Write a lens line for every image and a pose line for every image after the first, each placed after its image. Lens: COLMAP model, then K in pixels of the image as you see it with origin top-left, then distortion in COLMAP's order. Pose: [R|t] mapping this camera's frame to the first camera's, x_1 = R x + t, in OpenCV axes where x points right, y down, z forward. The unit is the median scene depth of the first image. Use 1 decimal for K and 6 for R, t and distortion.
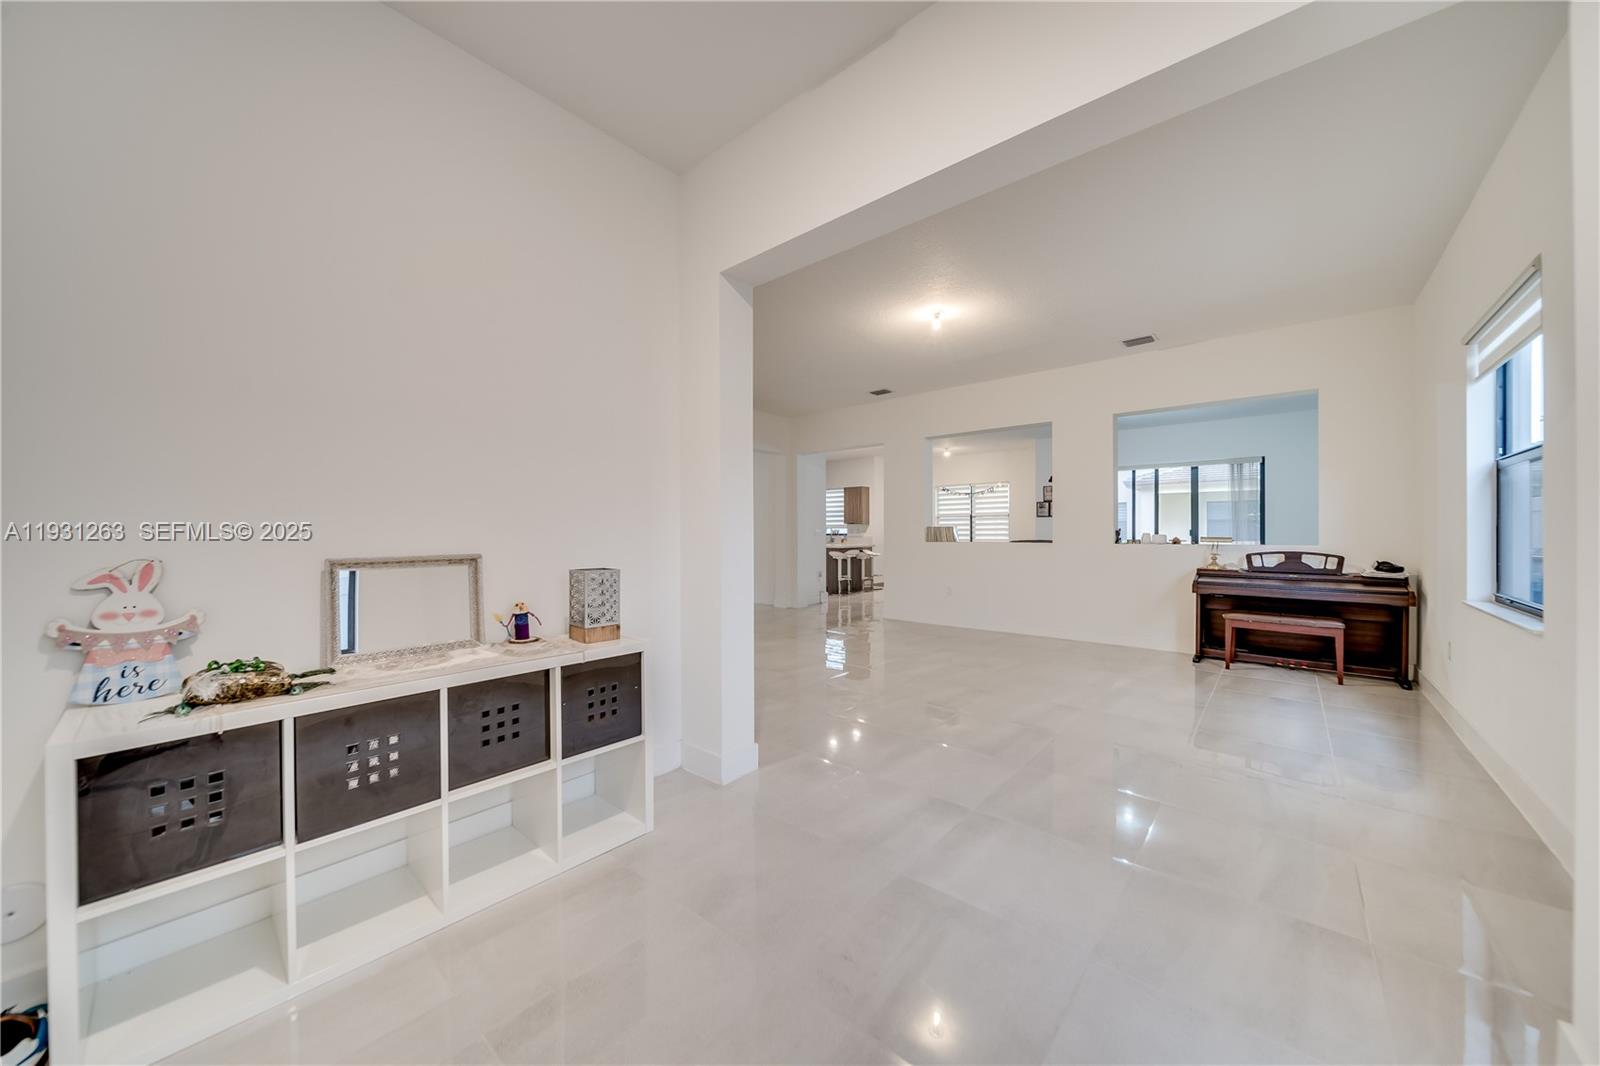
lens RADIAL K [[560.8, 0, 792.7], [0, 560.8, 533.0], [0, 0, 1]] dist [0.001834, -0.002636]
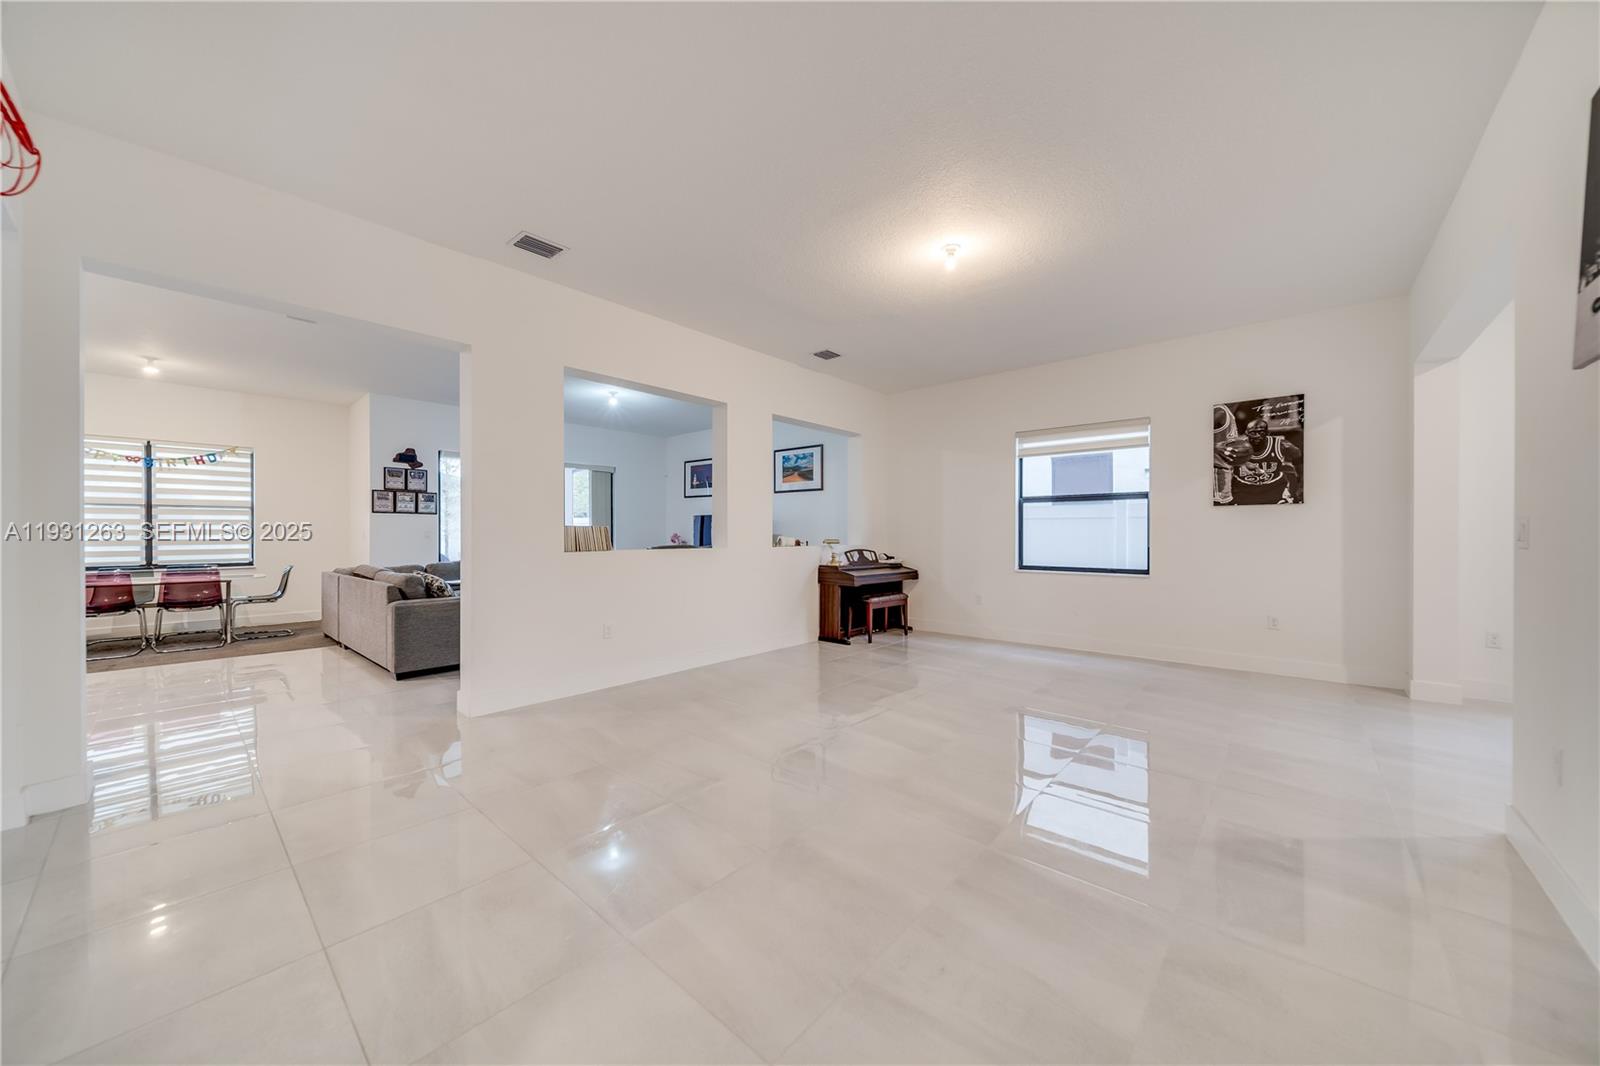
lens RADIAL K [[560.8, 0, 792.7], [0, 560.8, 533.0], [0, 0, 1]] dist [0.001834, -0.002636]
pose [[-0.000238, 0.003534, 0.999994, -0.191911], [0.004151, 0.999985, -0.003533, -0.000719], [-0.999991, 0.004150, -0.000253, 0.458703]]
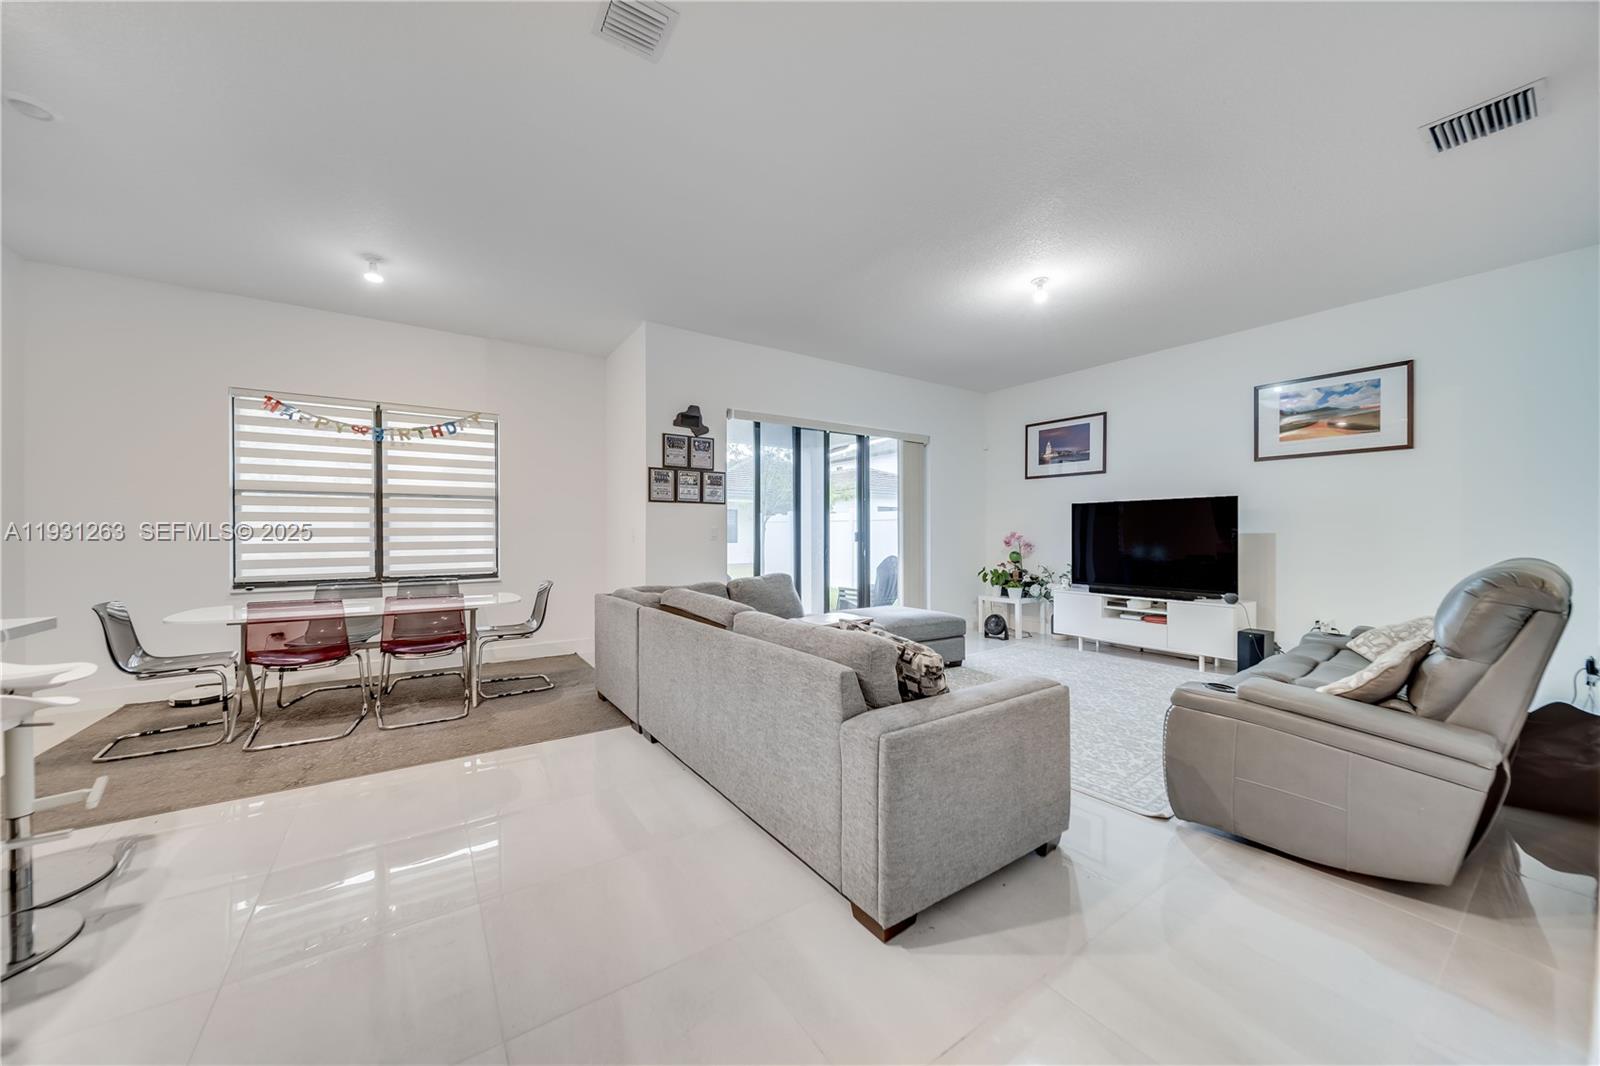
lens RADIAL K [[560.8, 0, 792.7], [0, 560.8, 533.0], [0, 0, 1]] dist [0.001834, -0.002636]
pose [[0.249083, 0.002912, 0.968478, 0.039988], [0.005309, 0.999976, -0.004372, -0.001852], [-0.968468, 0.006231, 0.249062, 0.702172]]
